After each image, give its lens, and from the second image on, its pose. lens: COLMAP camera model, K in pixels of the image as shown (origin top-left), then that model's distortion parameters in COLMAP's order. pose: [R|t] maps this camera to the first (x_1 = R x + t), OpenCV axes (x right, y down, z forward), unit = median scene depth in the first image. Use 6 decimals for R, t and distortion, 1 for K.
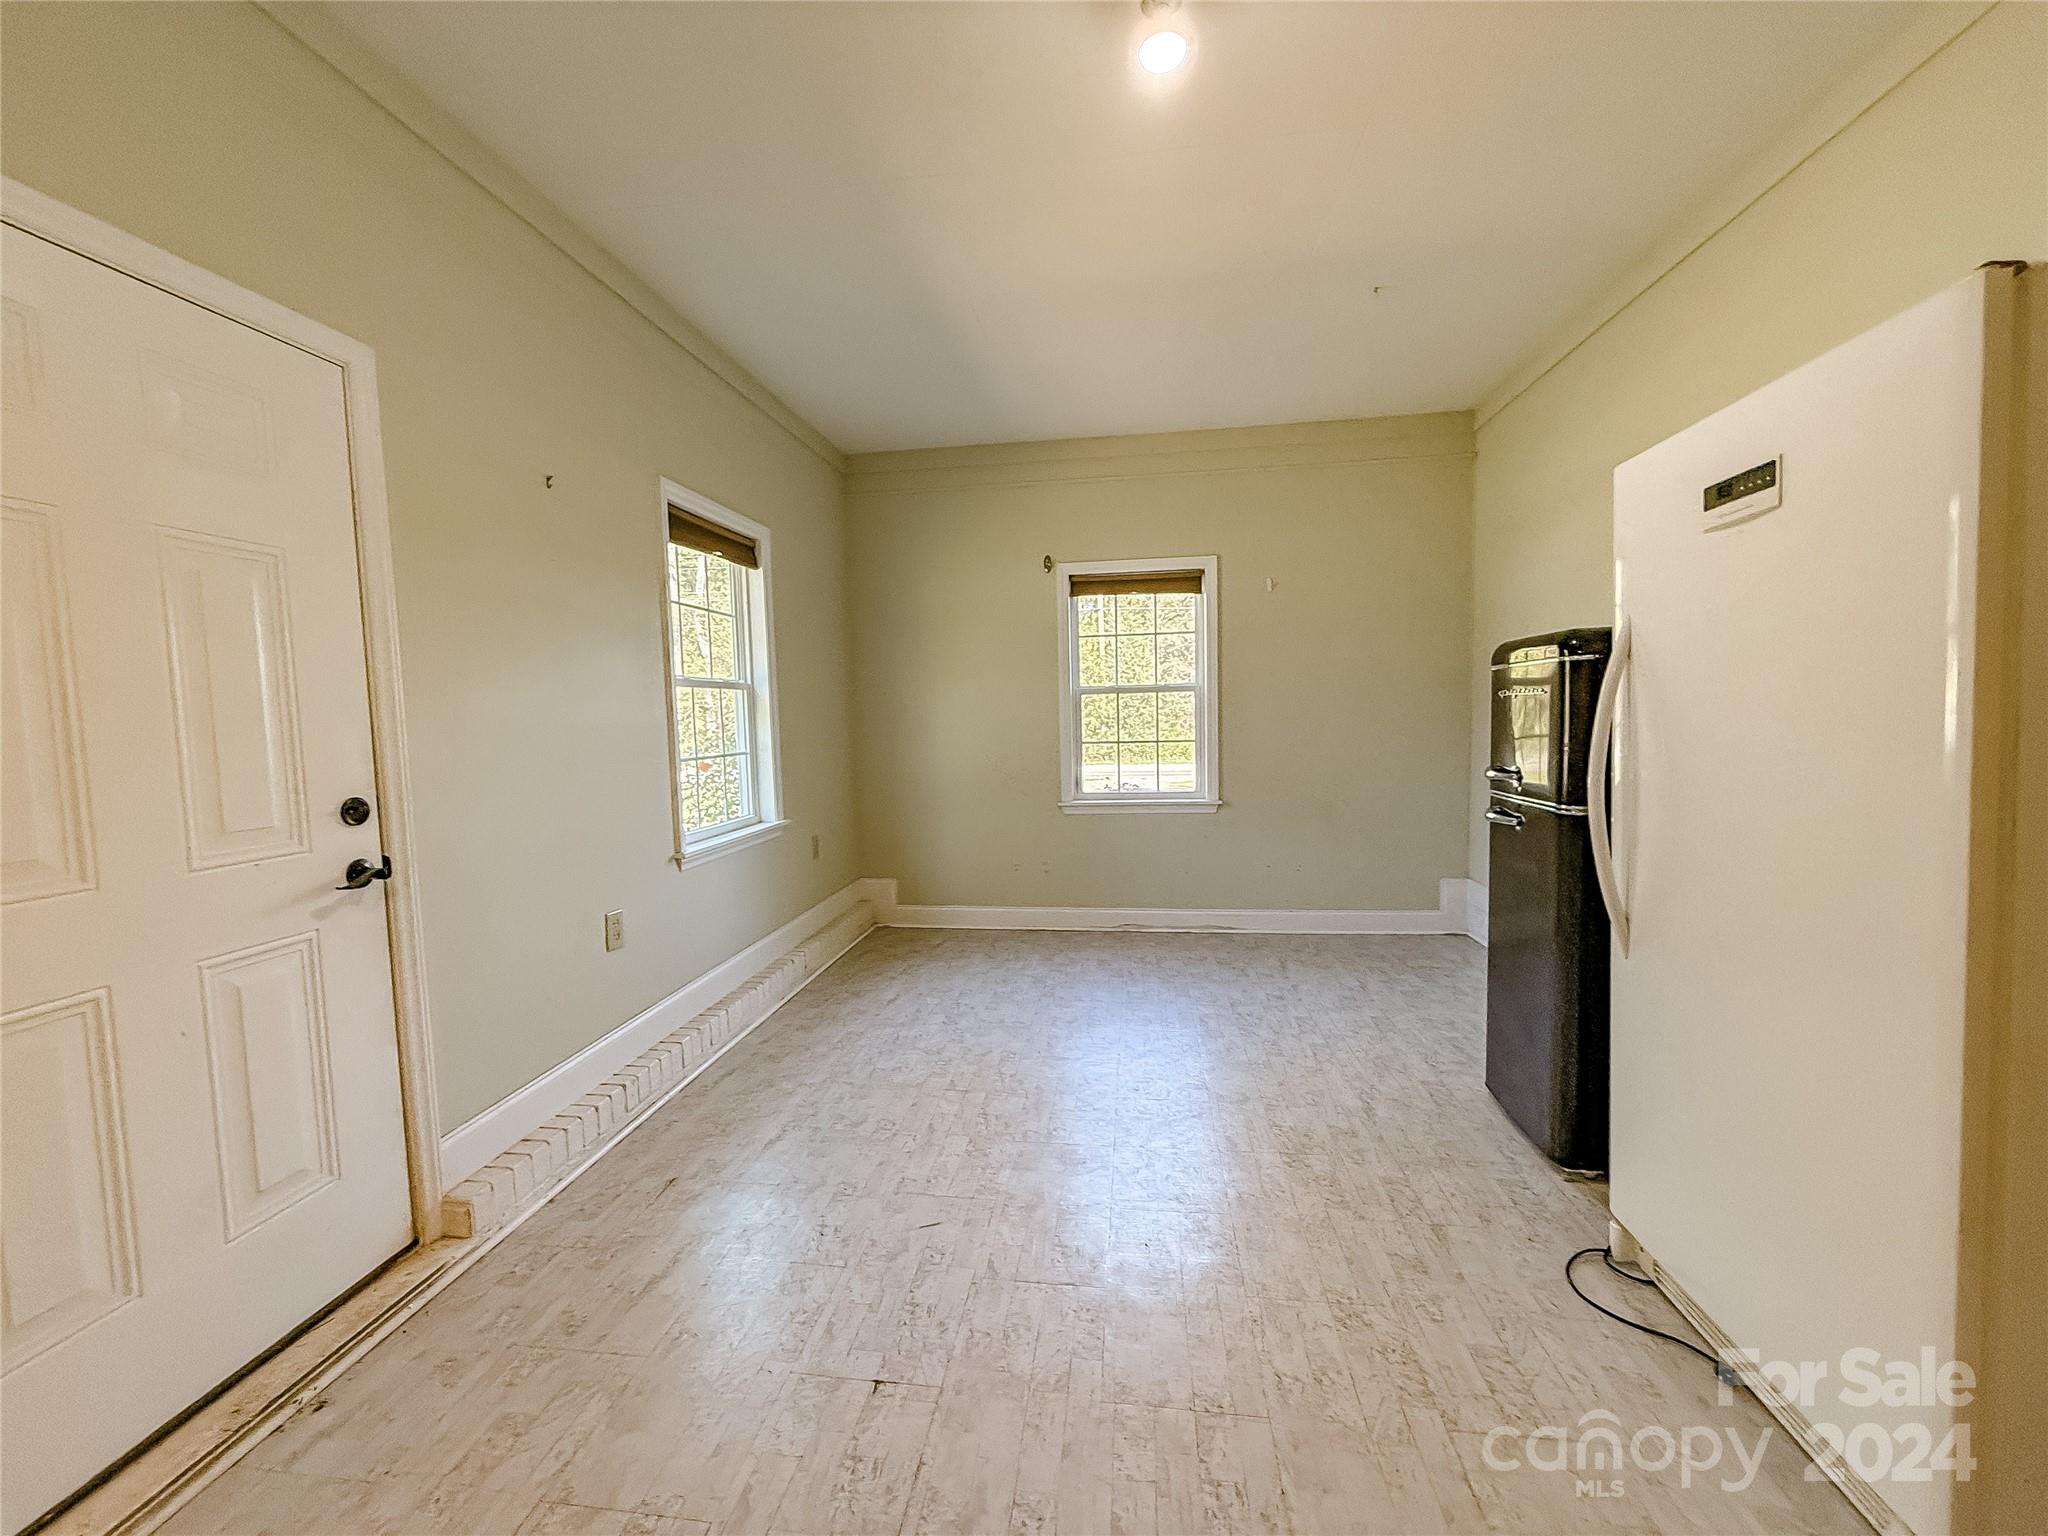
lens RADIAL K [[816.2, 0, 1021.5], [0, 816.2, 769.7], [0, 0, 1]] dist [0.001174, 0.000249]
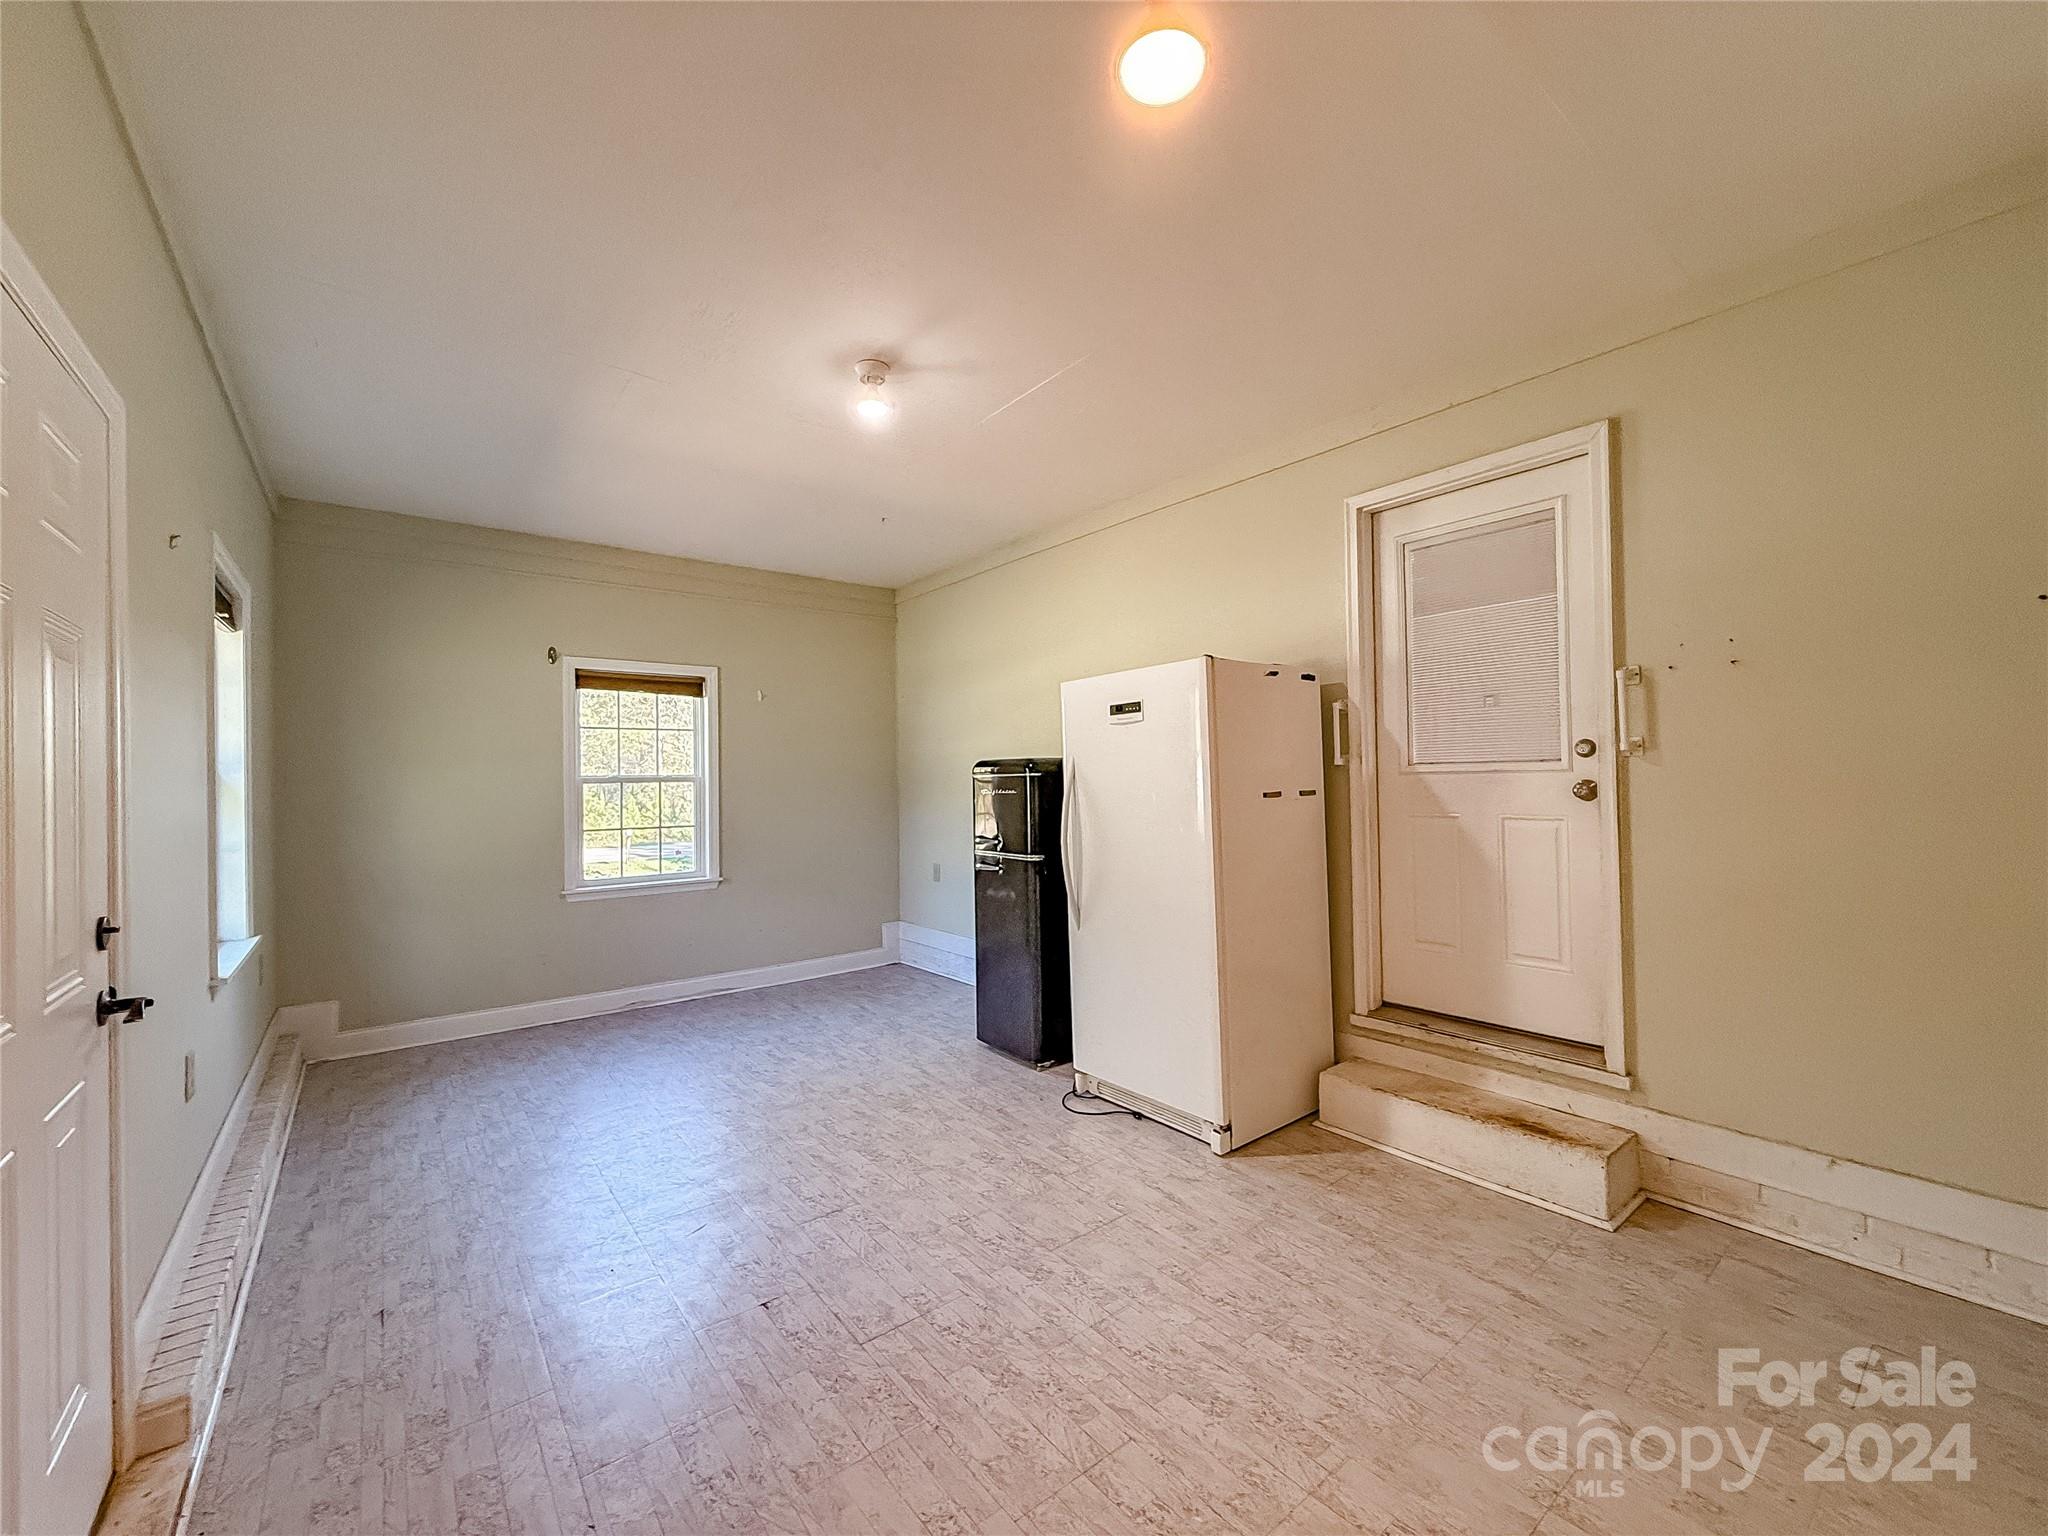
lens RADIAL K [[816.2, 0, 1021.5], [0, 816.2, 769.7], [0, 0, 1]] dist [0.001174, 0.000249]
pose [[0.690661, 0.023843, 0.722786, -0.317926], [0.048236, 0.995712, -0.078939, -0.001973], [-0.721568, 0.089384, 0.686549, -0.114560]]
